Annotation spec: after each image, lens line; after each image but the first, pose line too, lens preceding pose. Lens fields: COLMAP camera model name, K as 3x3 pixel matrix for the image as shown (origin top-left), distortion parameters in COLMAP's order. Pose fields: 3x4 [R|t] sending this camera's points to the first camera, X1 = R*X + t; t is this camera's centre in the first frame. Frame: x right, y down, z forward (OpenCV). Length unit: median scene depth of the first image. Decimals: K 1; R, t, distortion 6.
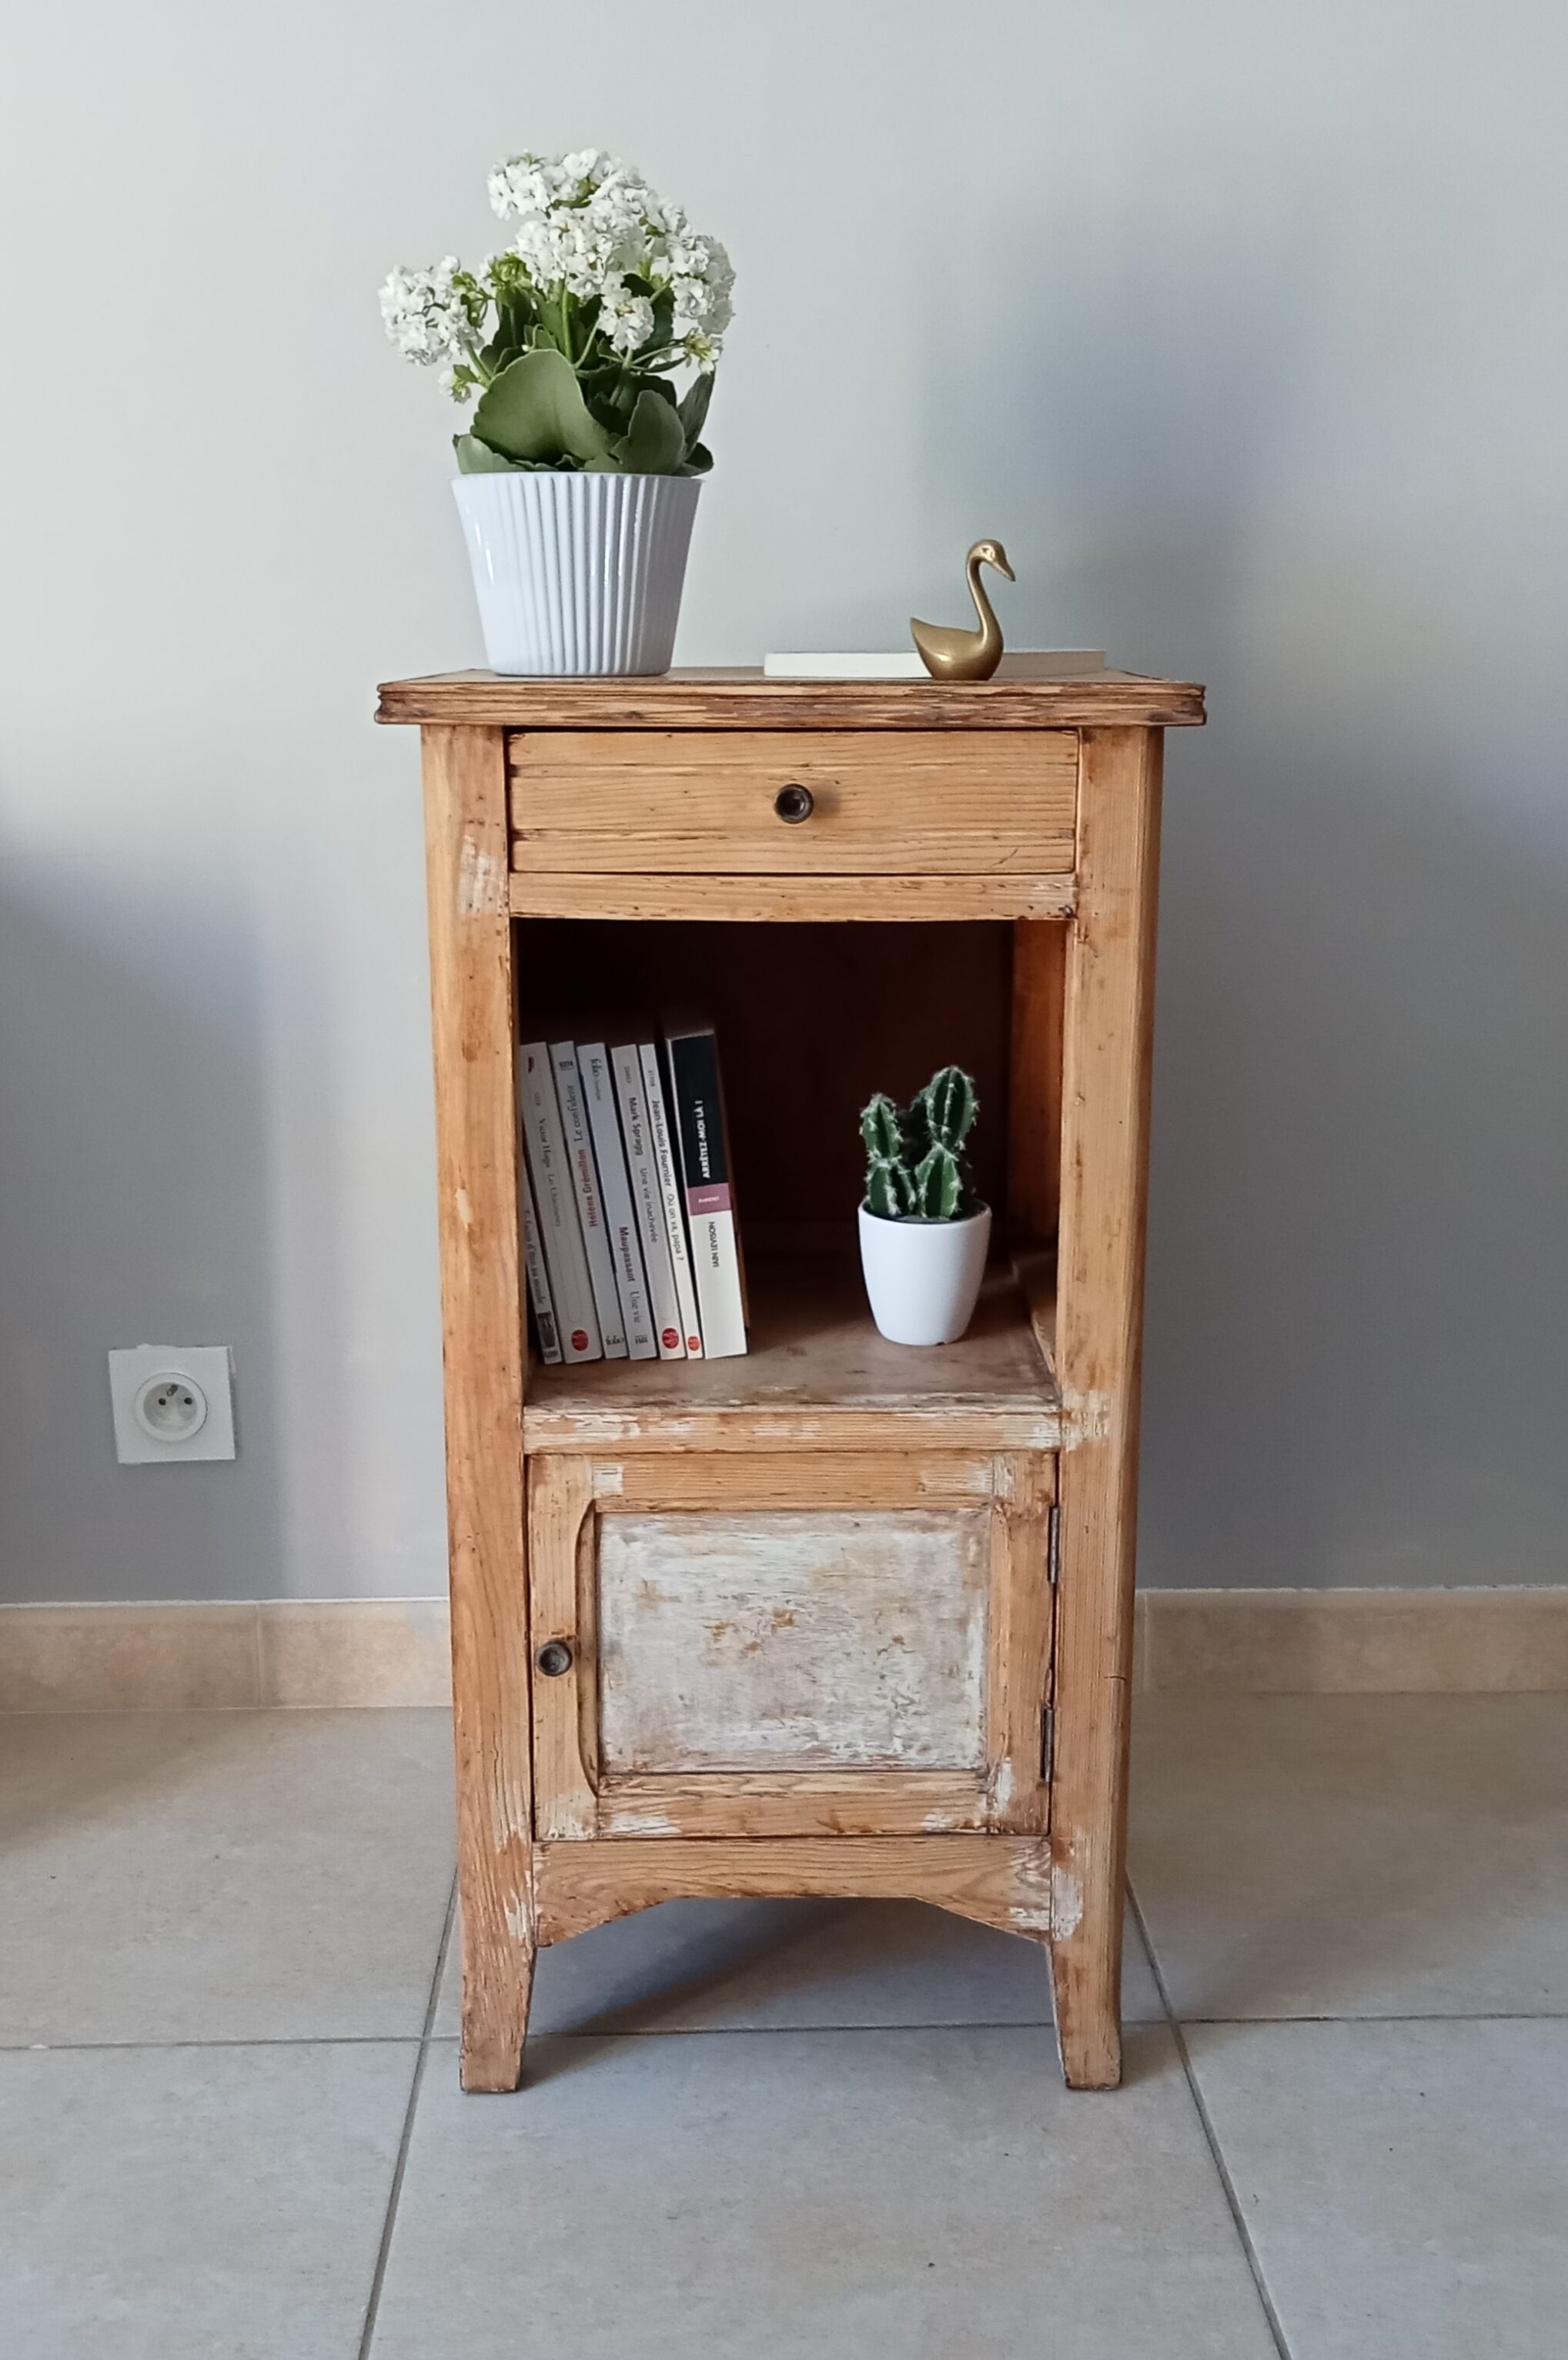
lens RADIAL K [[2370.7, 0, 822.8], [0, 2370.7, 1191.8], [0, 0, 1]] dist [0.094520, -0.330037]
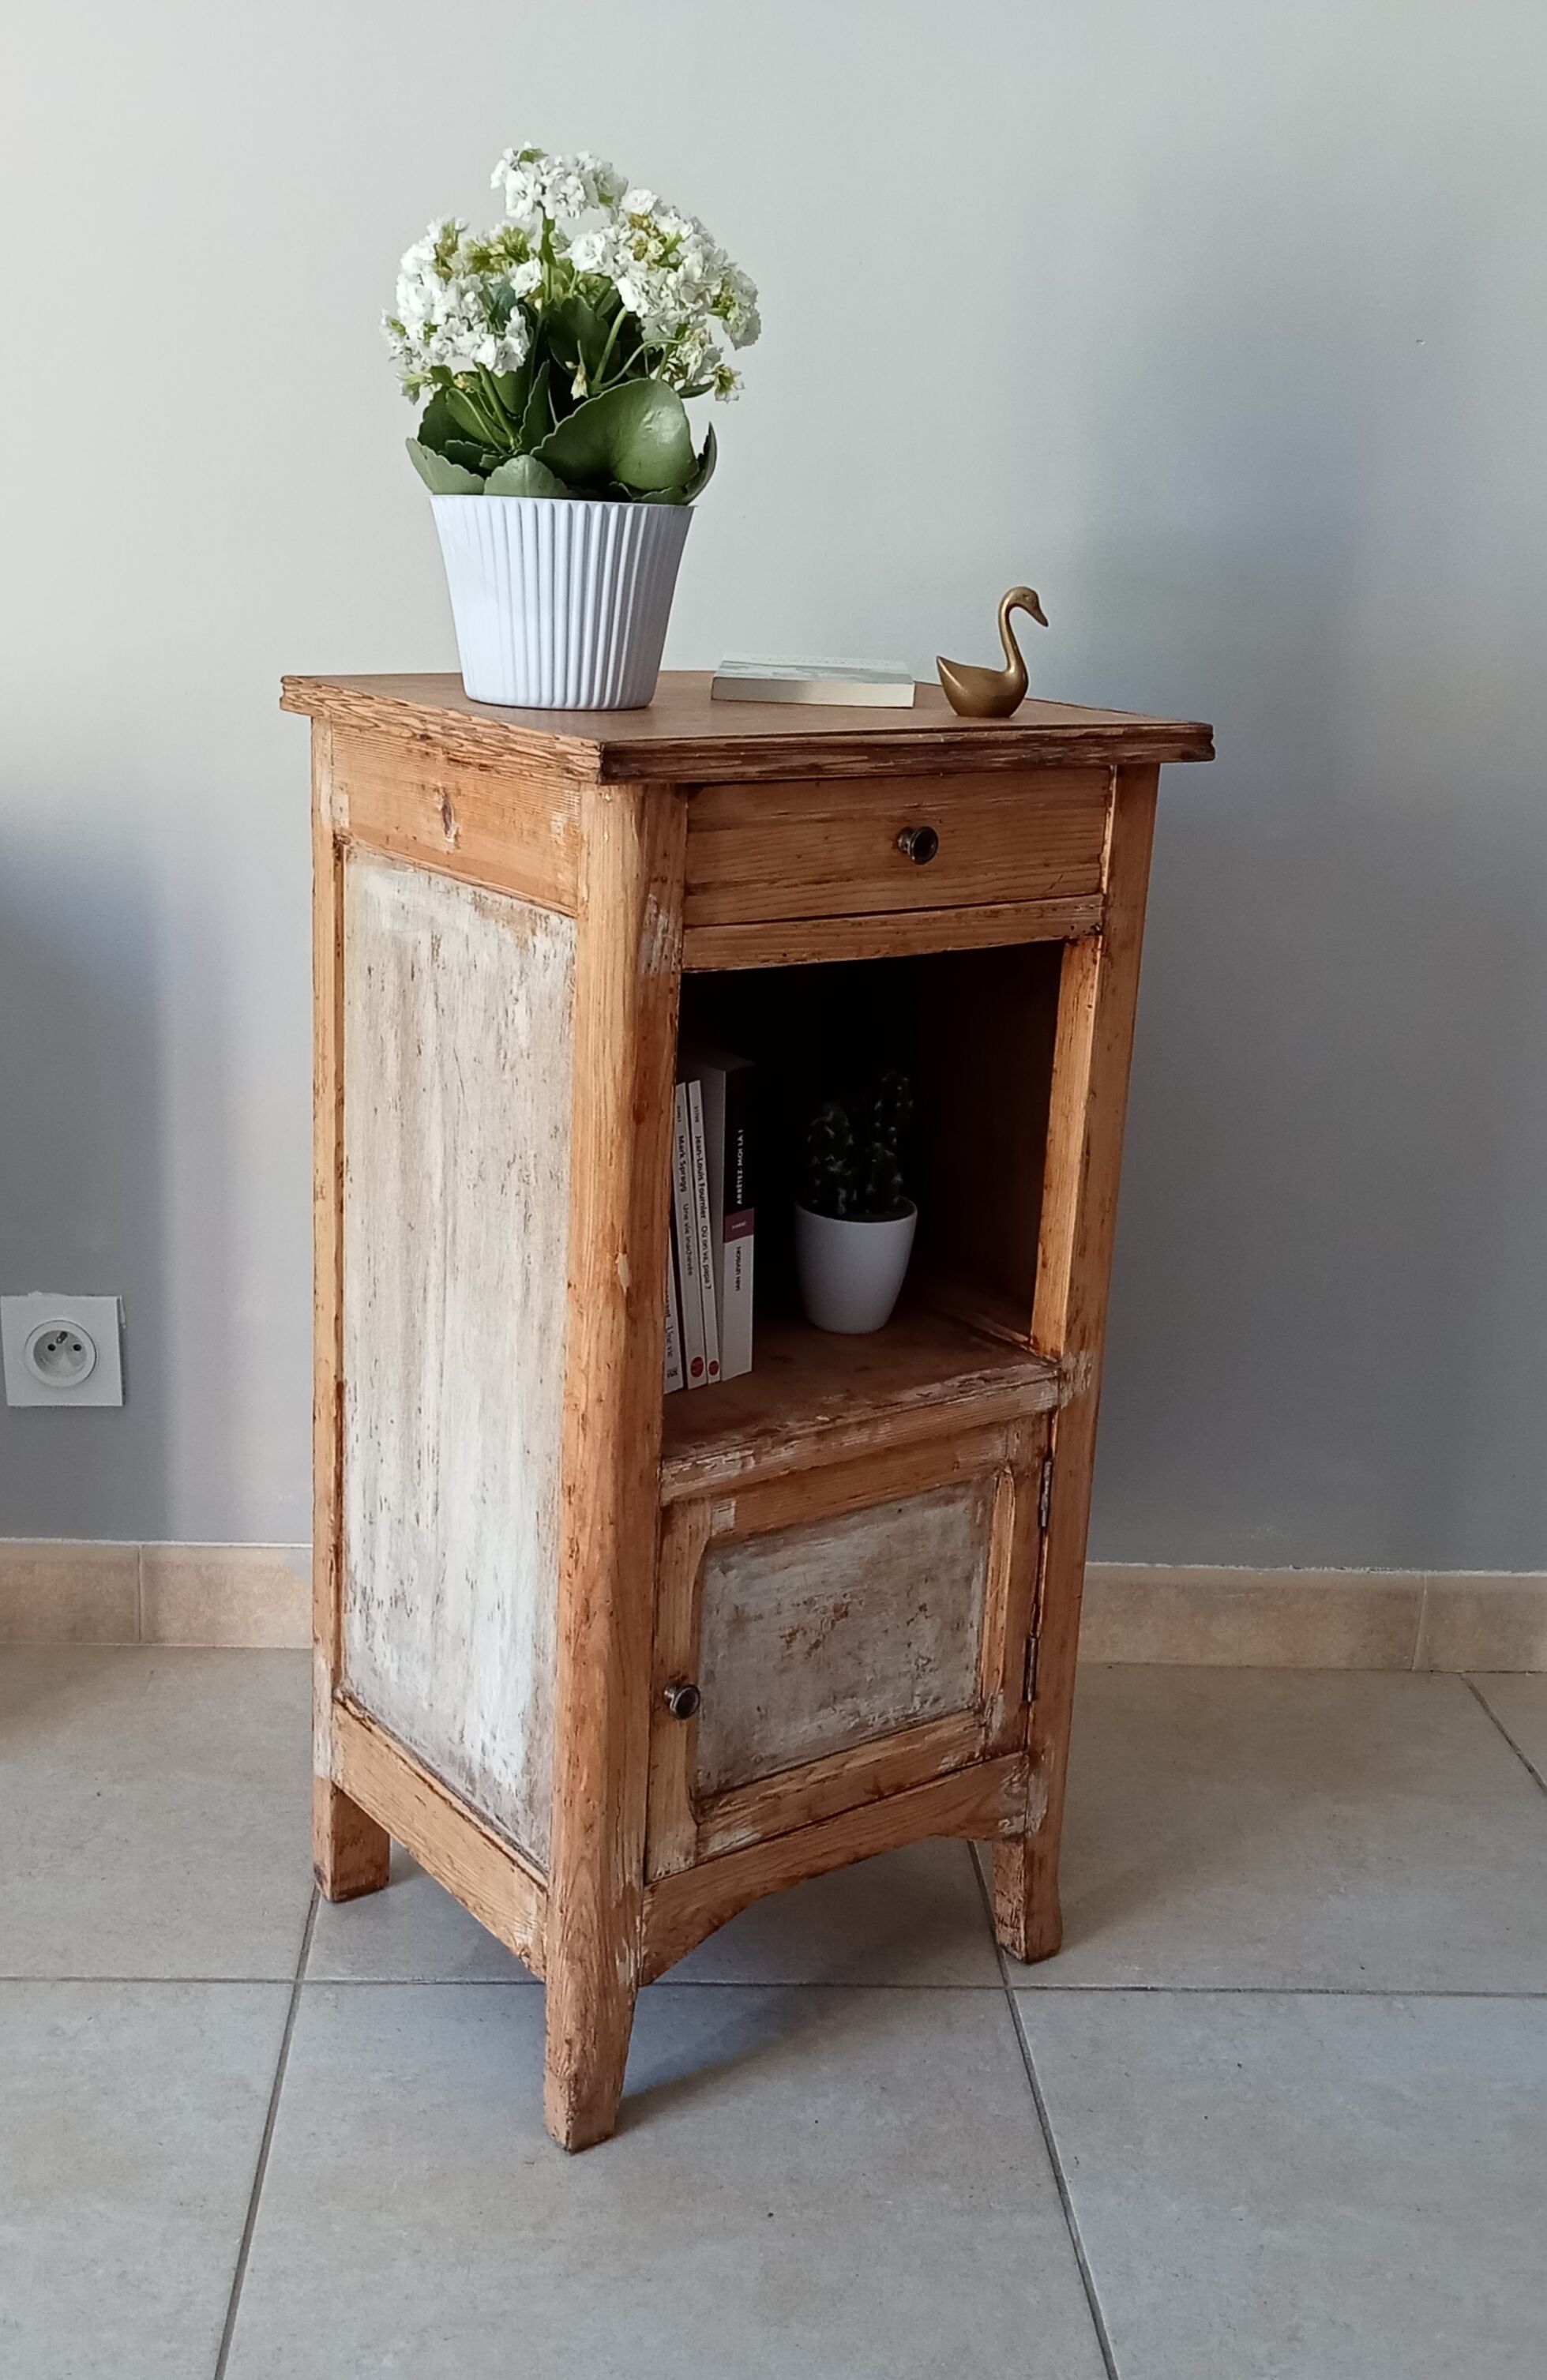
lens RADIAL K [[2388.4, 0, 719.4], [0, 2388.4, 1215.1], [0, 0, 1]] dist [0.072234, -0.019902]
pose [[0.825954, -0.132525, 0.547940, -0.622724], [0.093541, 0.990720, 0.098615, -0.104578], [-0.555923, -0.030196, 0.830685, 0.157865]]
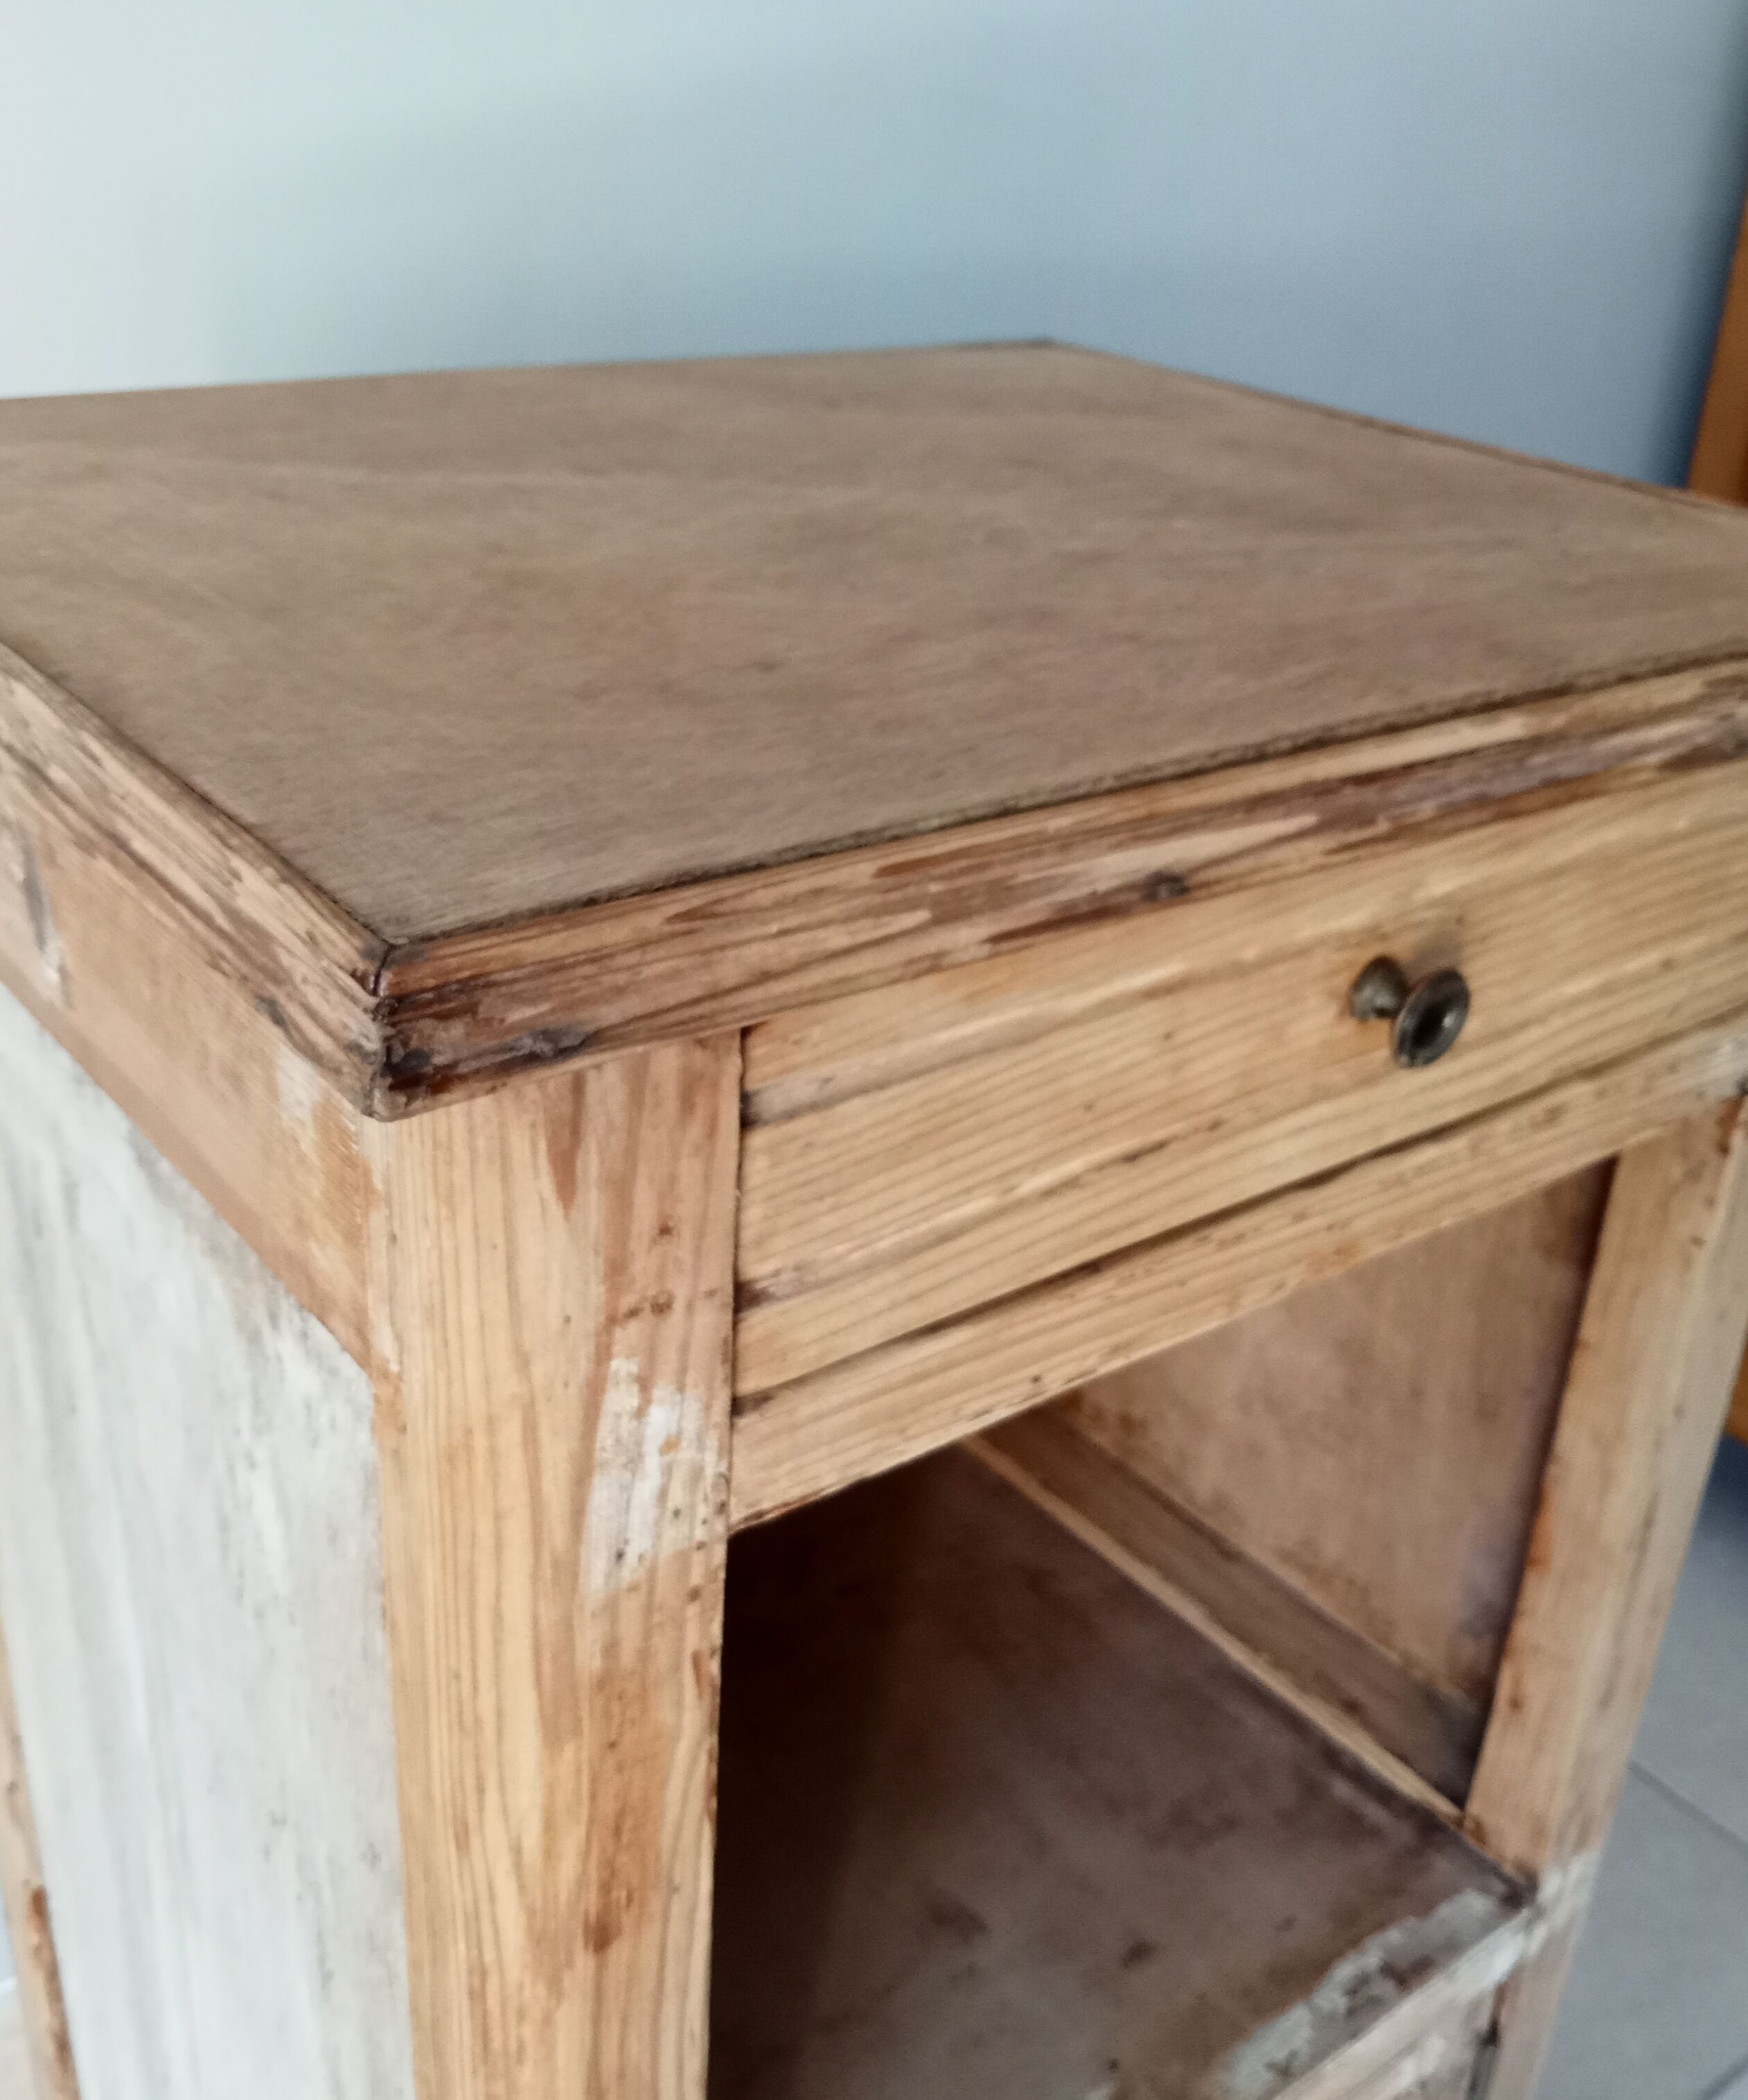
lens RADIAL K [[2153.6, 0, 912.0], [0, 2153.6, 1083.6], [0, 0, 1]] dist [0.088547, -0.279769]
pose [[0.792812, -0.232711, 0.563289, -0.237414], [0.085445, 0.957546, 0.275328, -0.228387], [-0.603447, -0.170153, 0.779038, 0.722062]]
